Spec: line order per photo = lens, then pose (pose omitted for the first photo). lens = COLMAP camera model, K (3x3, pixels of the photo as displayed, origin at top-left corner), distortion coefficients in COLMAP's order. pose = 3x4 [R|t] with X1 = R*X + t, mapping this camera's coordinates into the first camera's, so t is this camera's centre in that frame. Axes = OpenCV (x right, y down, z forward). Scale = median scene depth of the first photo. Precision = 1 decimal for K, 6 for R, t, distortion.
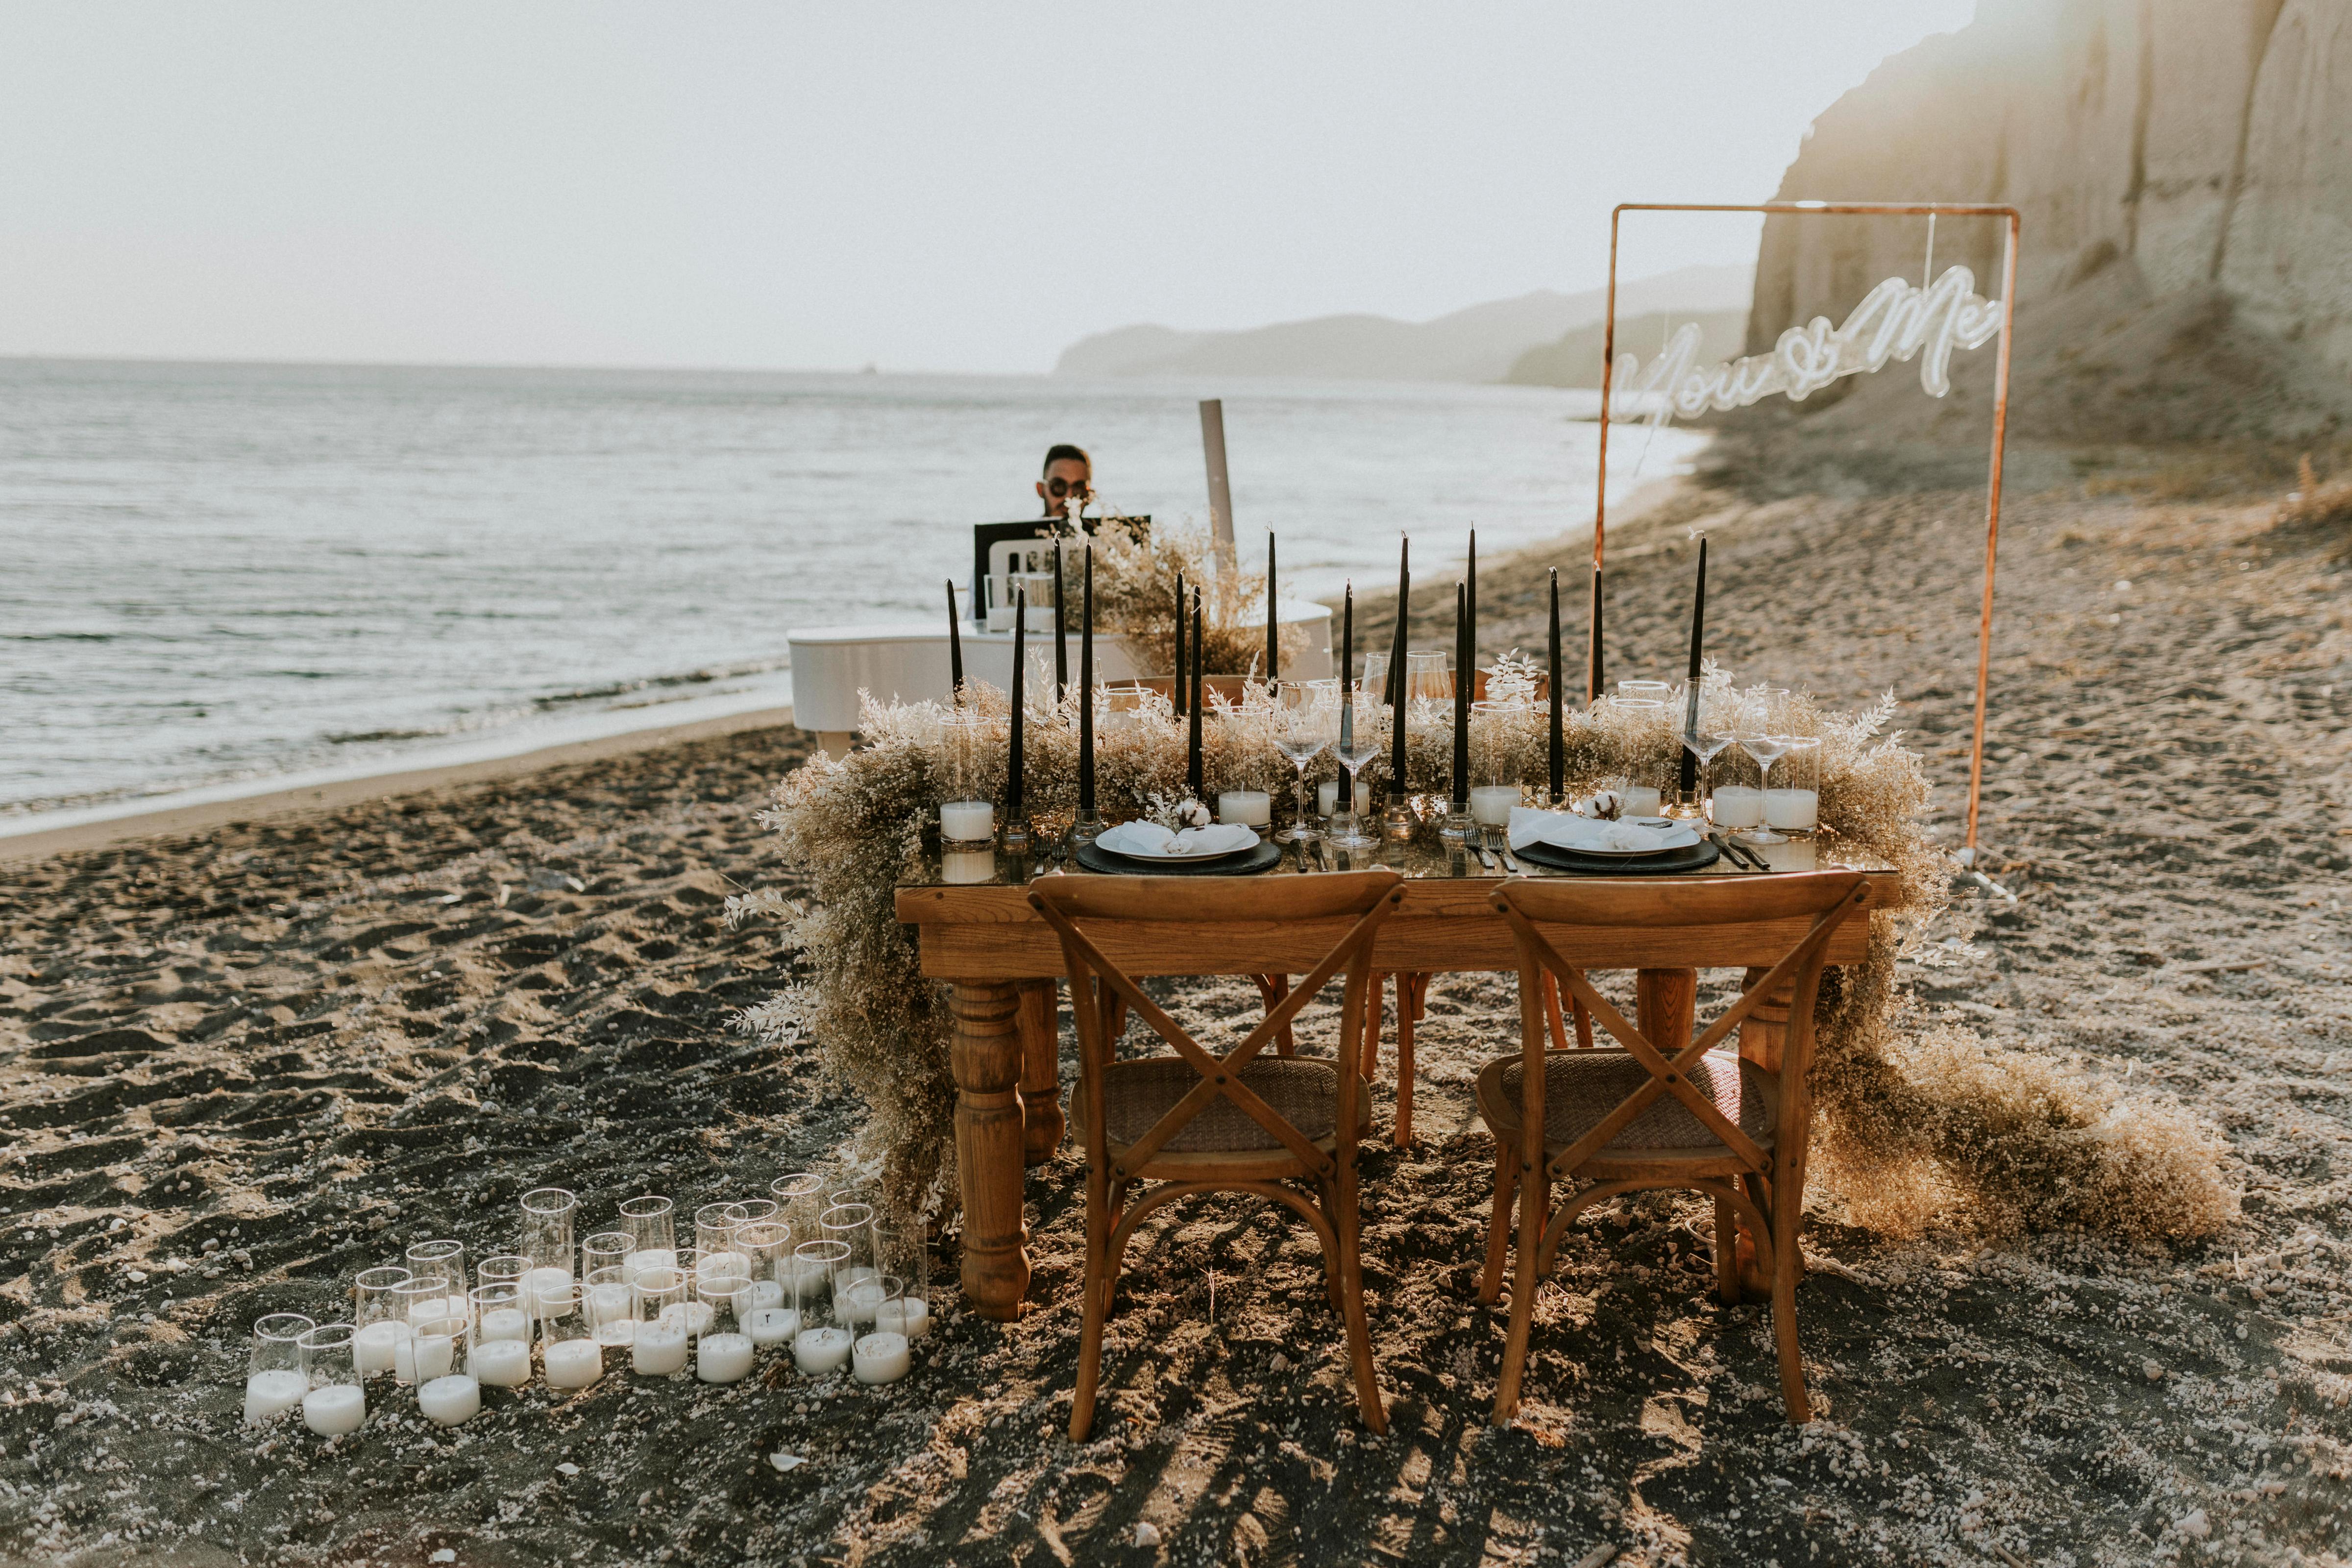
lens RADIAL K [[2198.5, 0, 1176.0], [0, 2198.5, 784.0], [0, 0, 1]] dist [-0.003561, 0.009144]
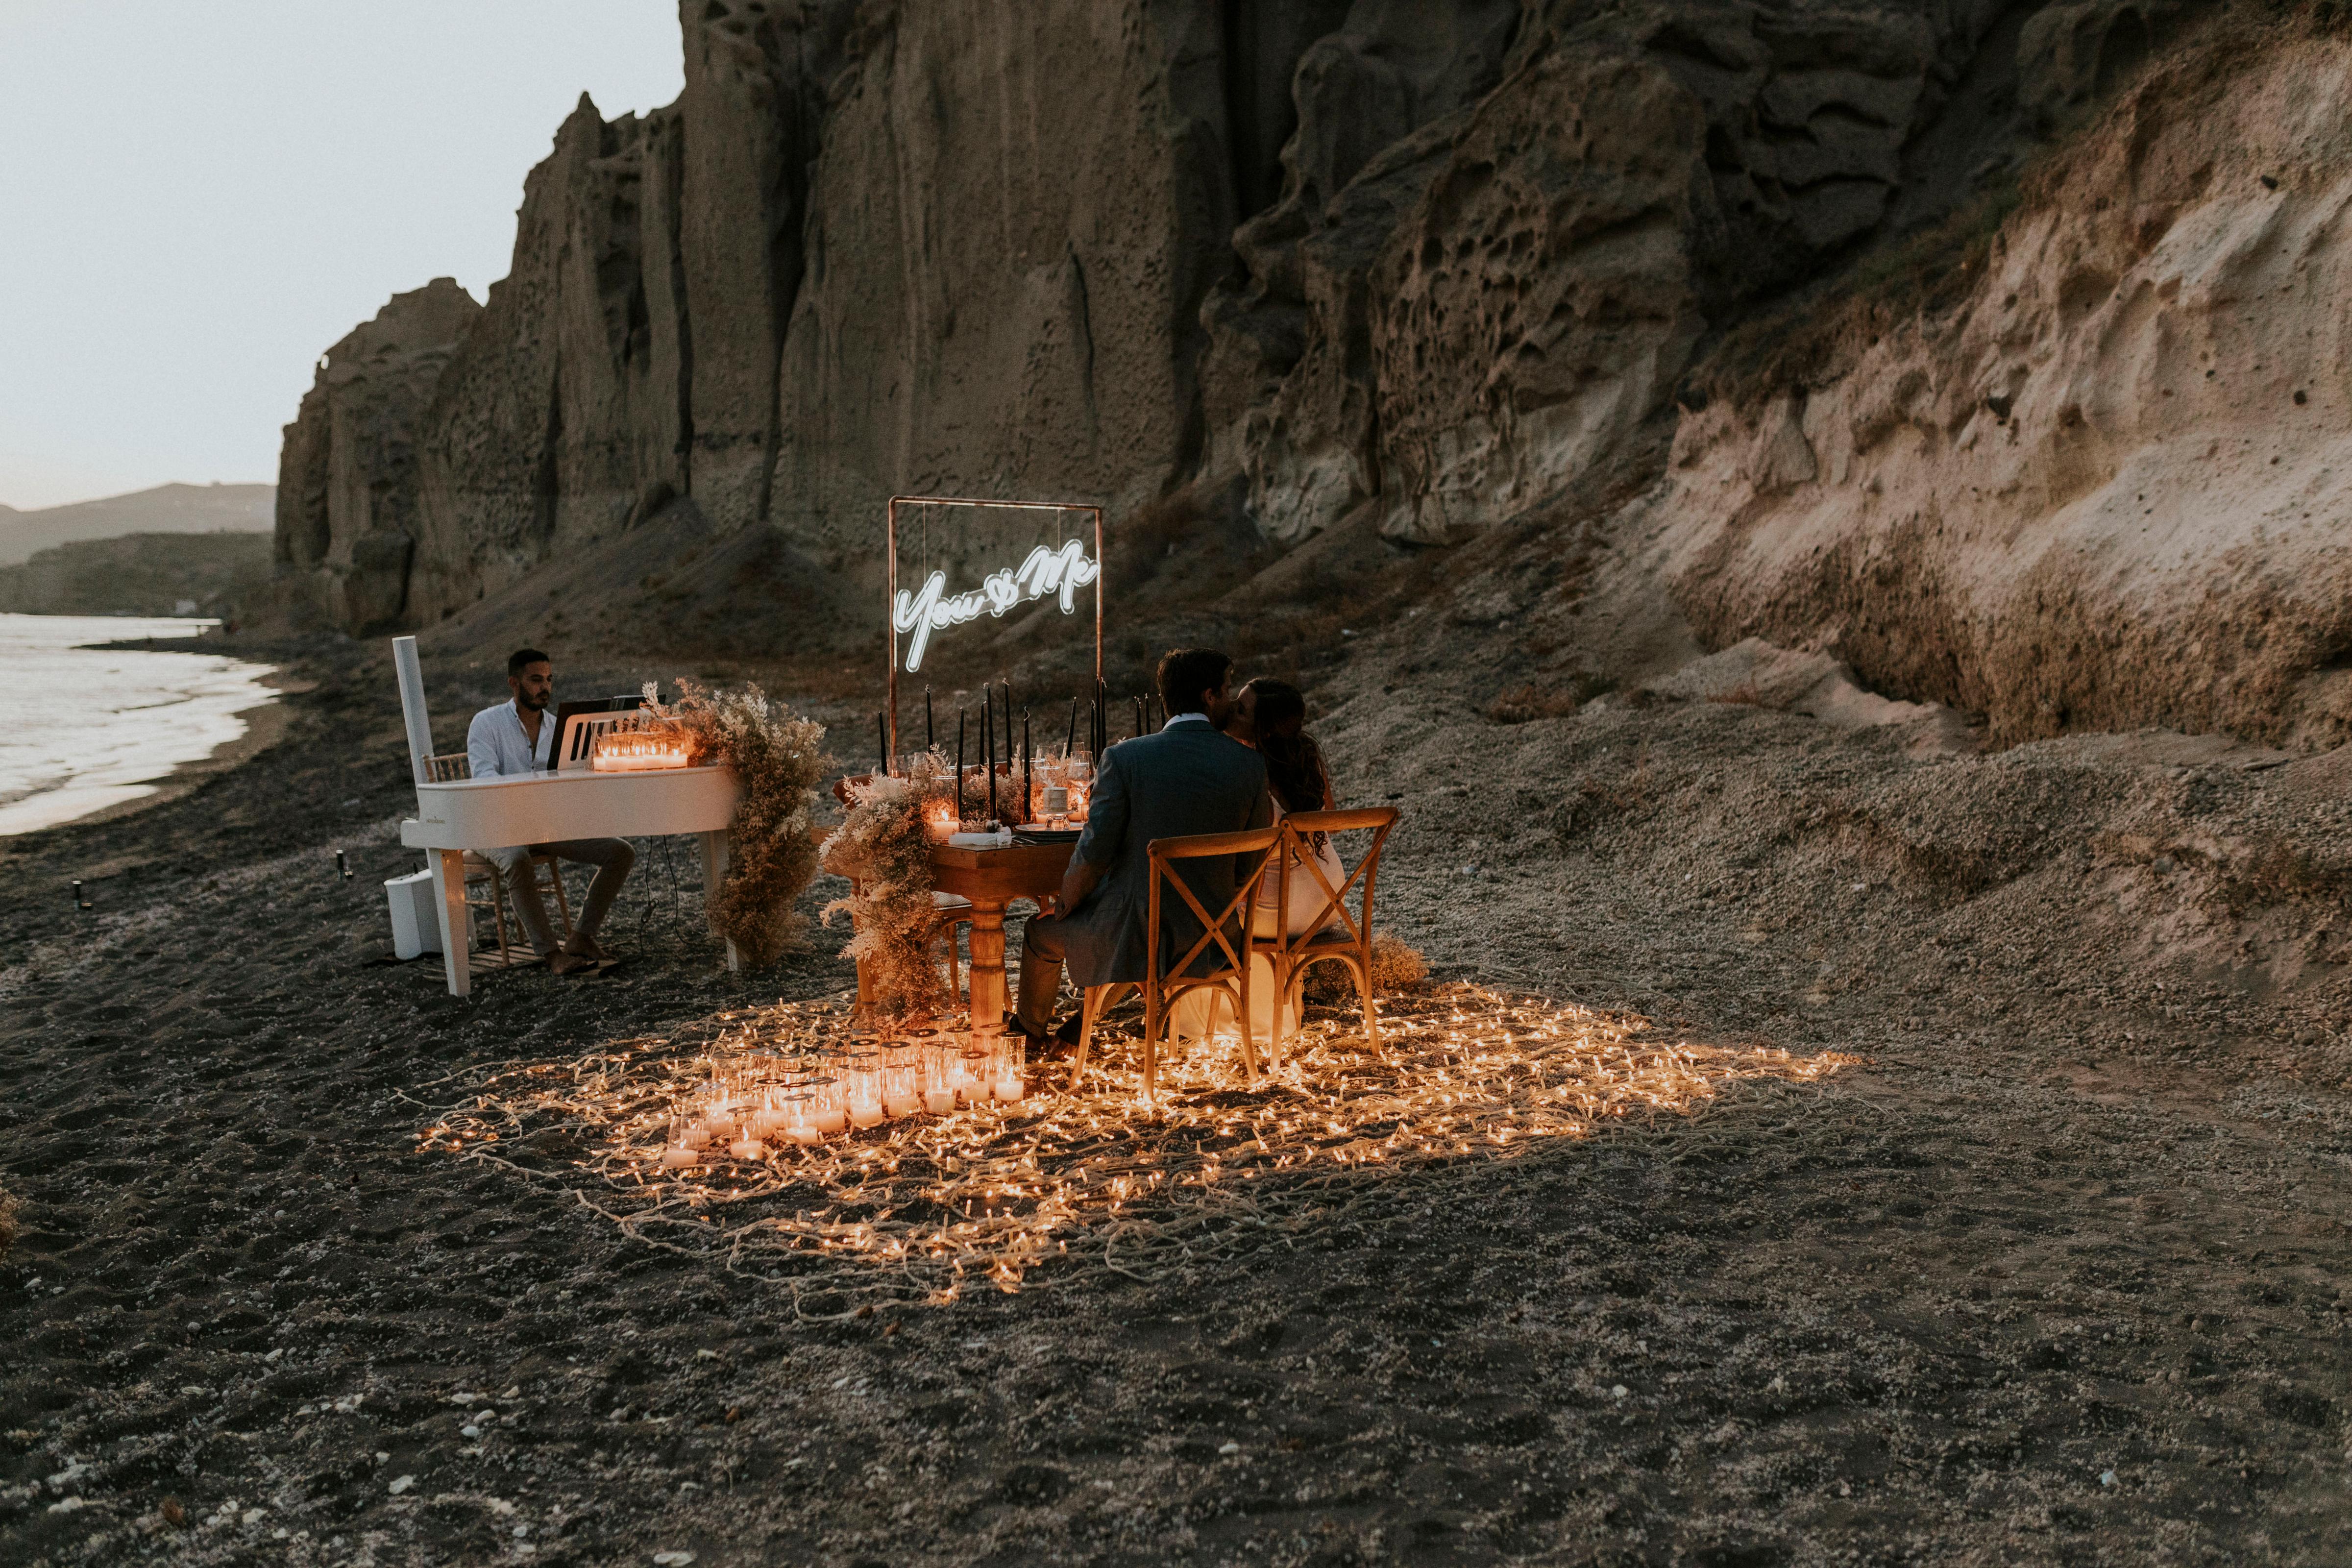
lens RADIAL K [[2198.5, 0, 1176.0], [0, 2198.5, 784.0], [0, 0, 1]] dist [-0.003561, 0.009144]
pose [[0.794639, -0.050625, 0.604967, -0.627647], [0.110858, 0.991862, -0.062614, 0.070516], [-0.596874, 0.116821, 0.793785, -0.392586]]
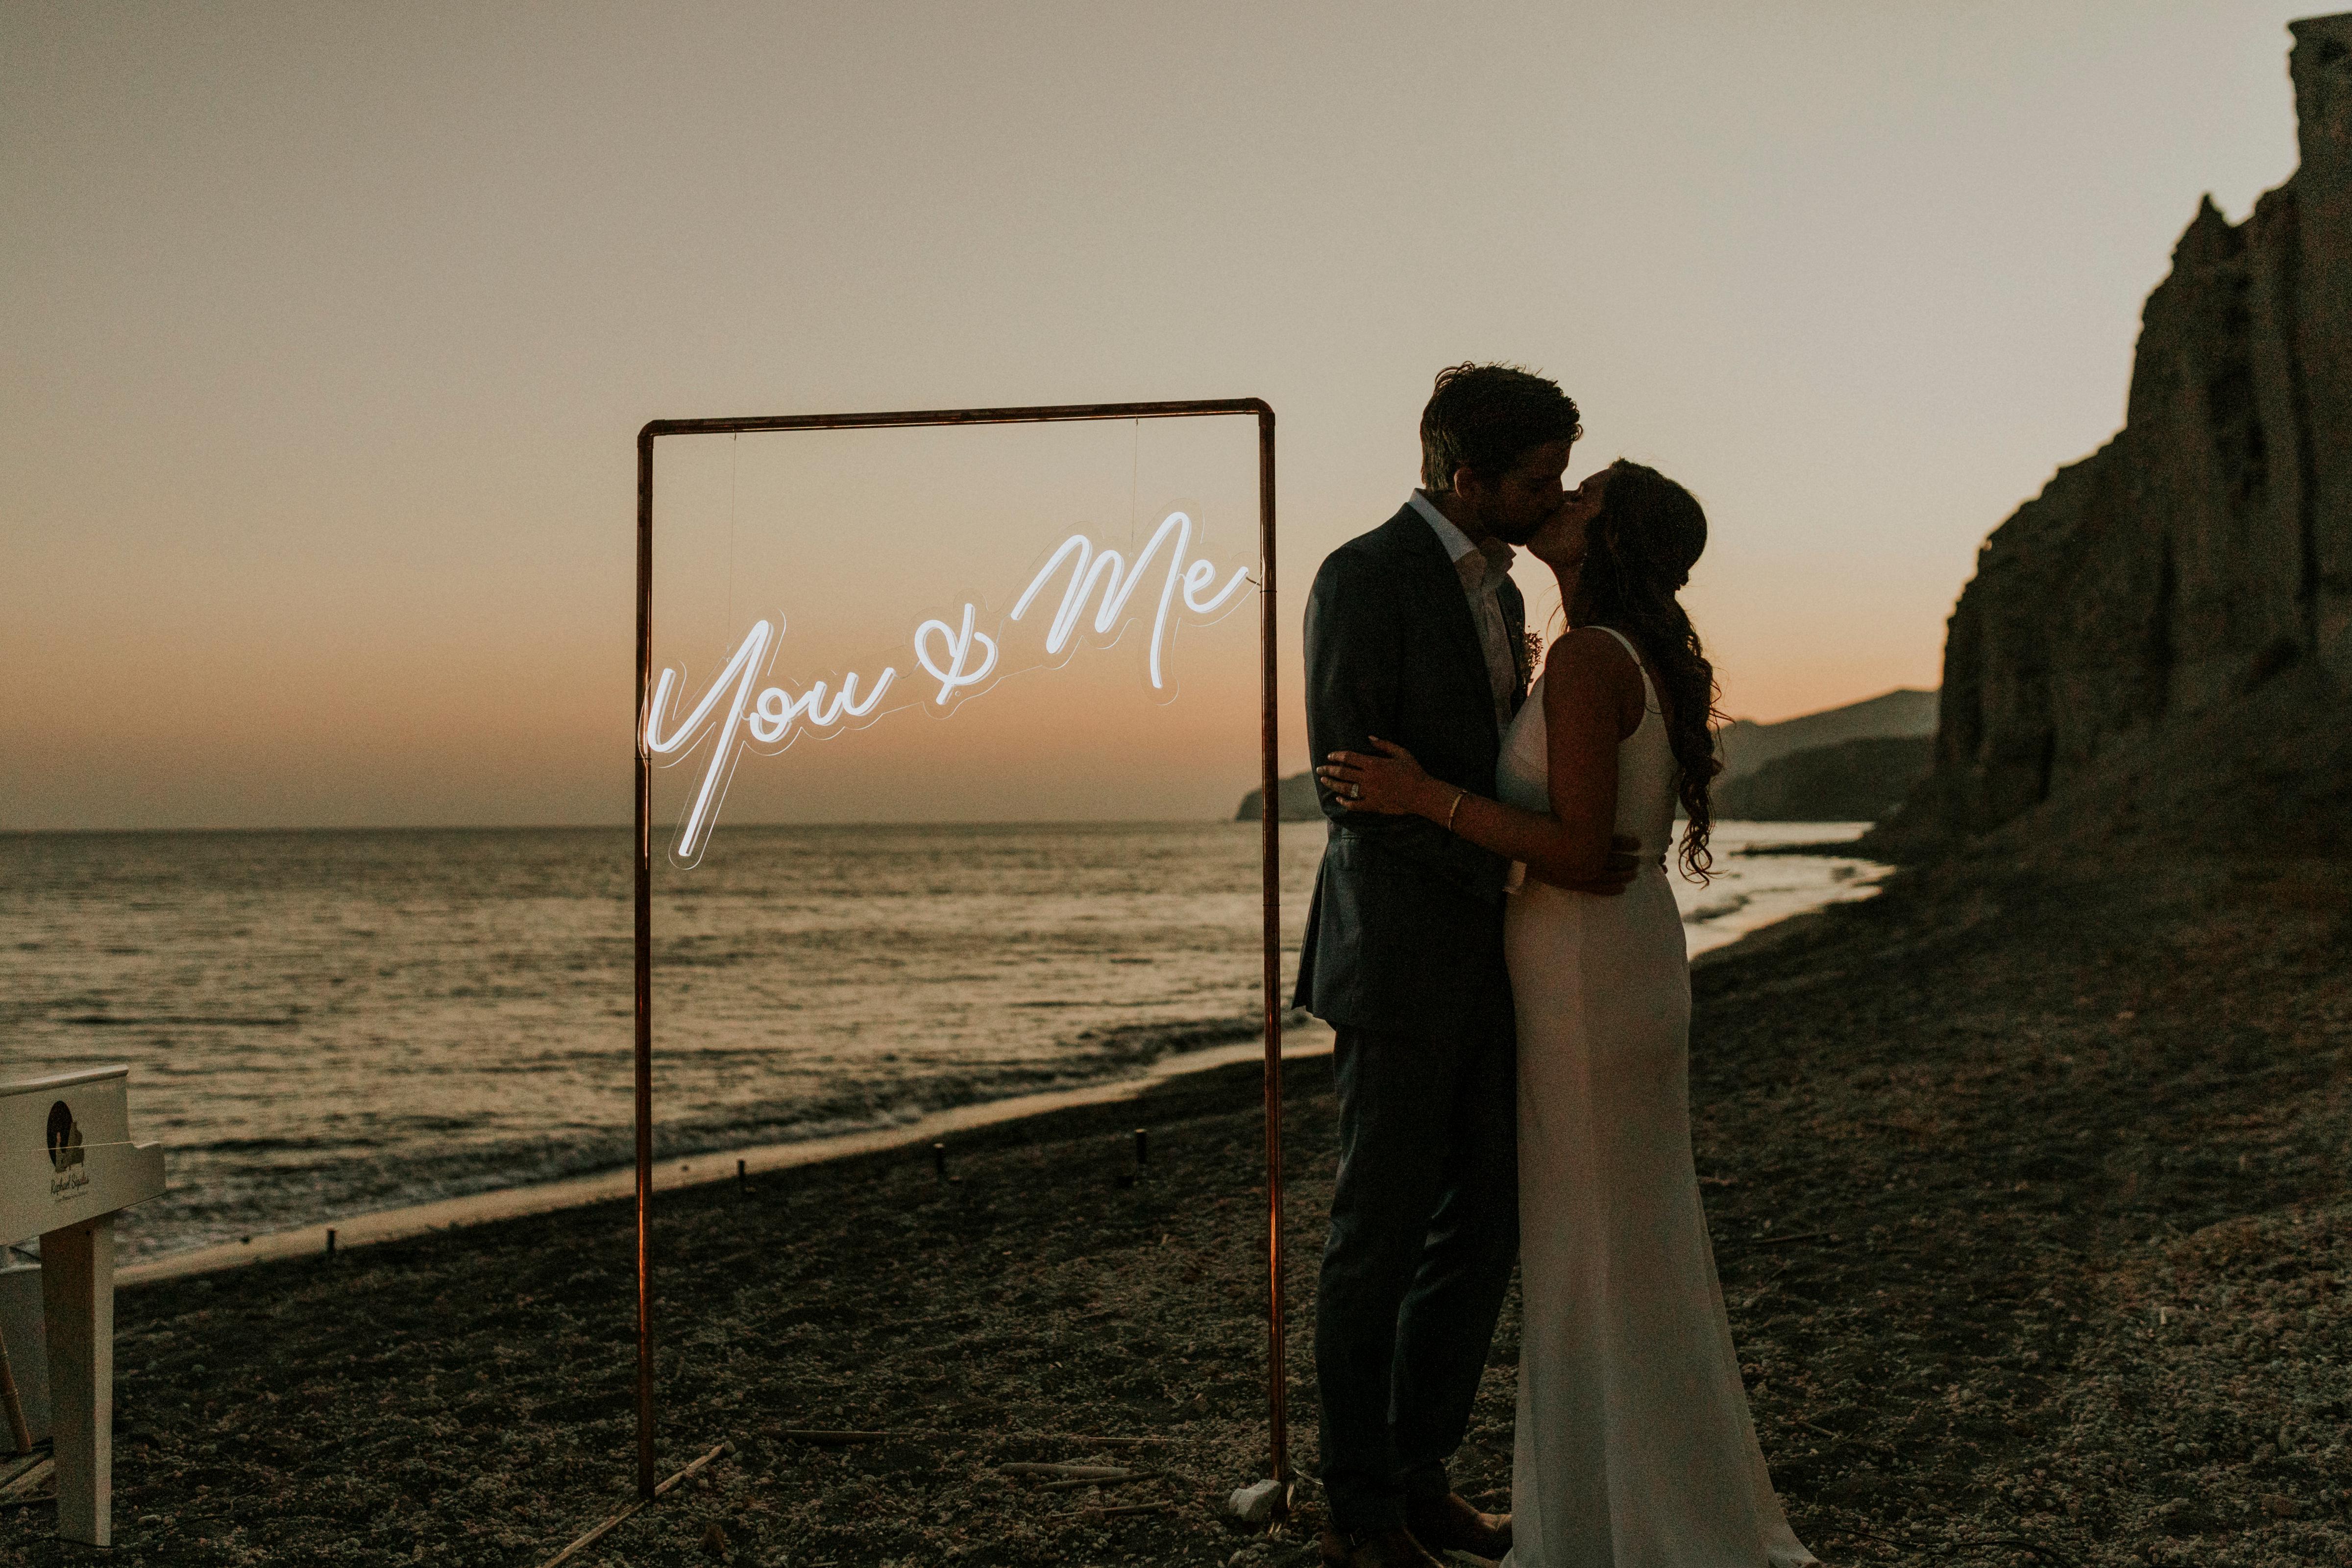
lens RADIAL K [[2297.7, 0, 1176.0], [0, 2297.7, 784.0], [0, 0, 1]] dist [0.004337, -0.013358]
pose [[0.996462, -0.025166, -0.080189, 0.399282], [0.008835, 0.980196, -0.197834, -0.032186], [0.083580, 0.196425, 0.976950, 0.391651]]
